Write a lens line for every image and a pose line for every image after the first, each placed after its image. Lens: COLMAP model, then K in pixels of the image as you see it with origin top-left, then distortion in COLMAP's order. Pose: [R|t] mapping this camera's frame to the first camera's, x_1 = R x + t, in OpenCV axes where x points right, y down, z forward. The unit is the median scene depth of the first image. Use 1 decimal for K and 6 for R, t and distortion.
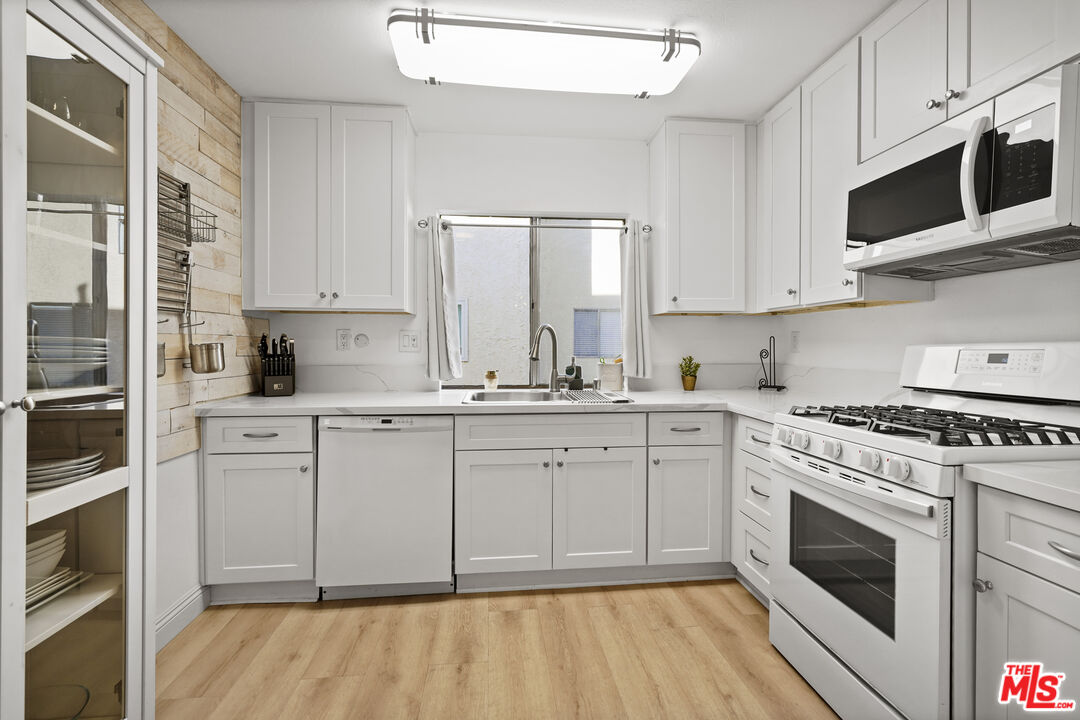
lens RADIAL K [[499.9, 0, 535.5], [0, 499.9, 351.9], [0, 0, 1]] dist [-0.011622, 0.001619]
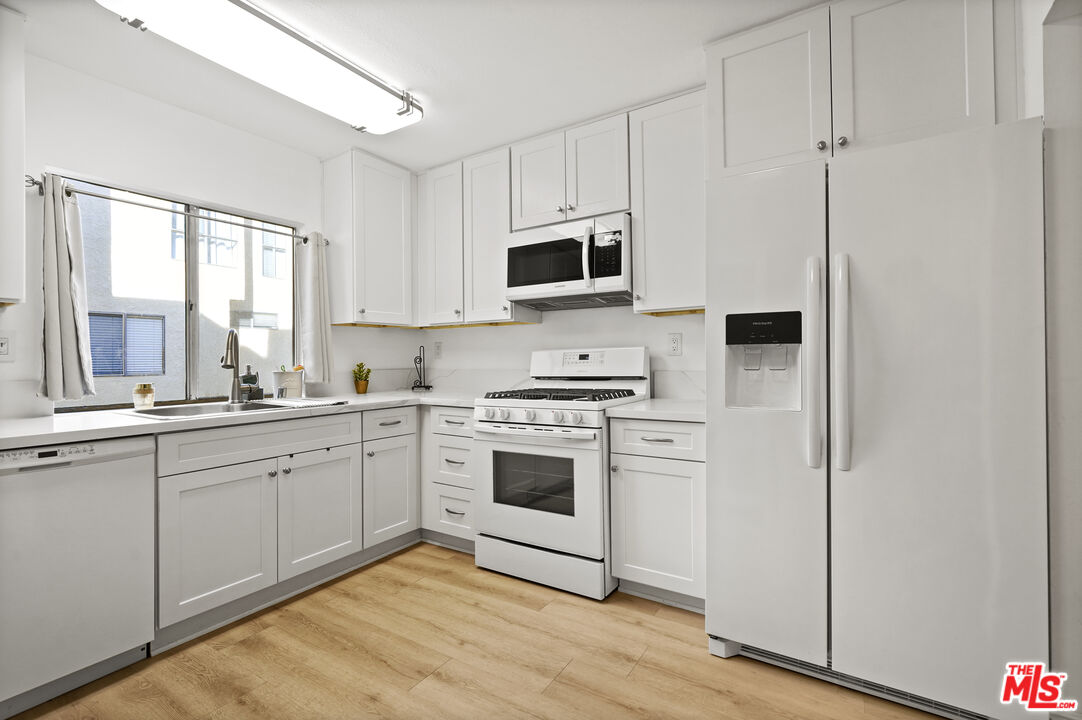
lens RADIAL K [[500.8, 0, 541.9], [0, 500.8, 357.8], [0, 0, 1]] dist [-0.011622, 0.001619]
pose [[0.616236, -0.005220, 0.787544, -0.420484], [0.020552, 0.999744, -0.009455, 0.021142], [-0.787293, 0.022012, 0.616186, -0.006405]]
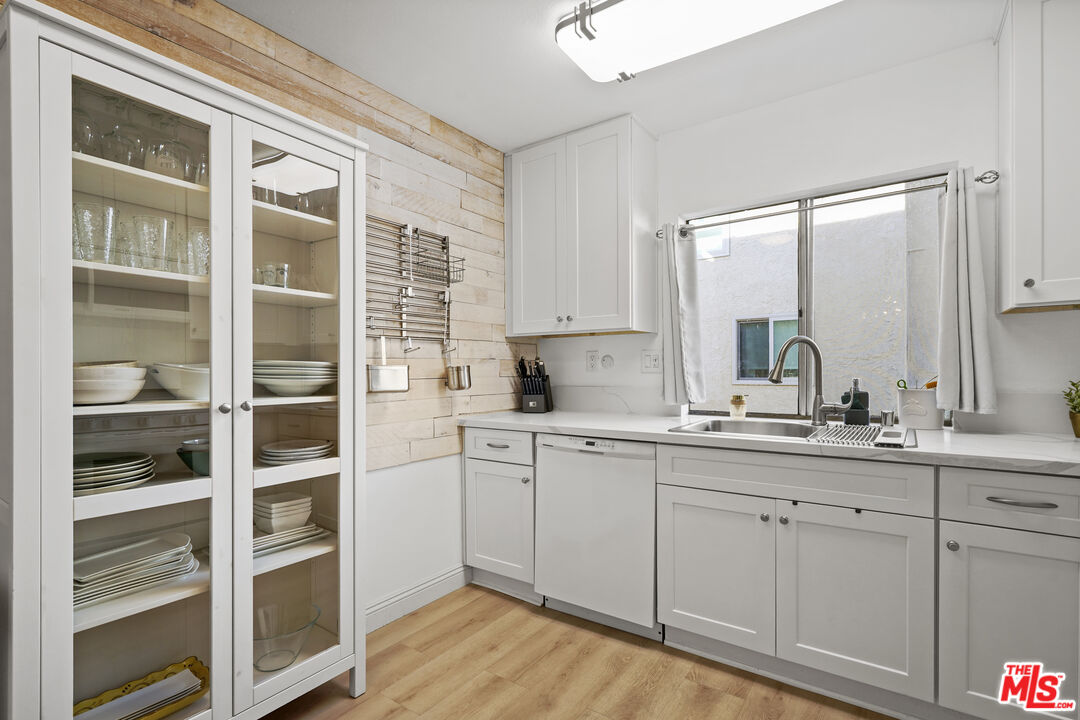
lens RADIAL K [[499.9, 0, 534.0], [0, 499.9, 376.5], [0, 0, 1]] dist [-0.011622, 0.001619]
pose [[0.752742, 0.001900, -0.658313, 0.262041], [0.000407, 0.999994, 0.003351, 0.004978], [0.658315, -0.002790, 0.752737, 0.191069]]
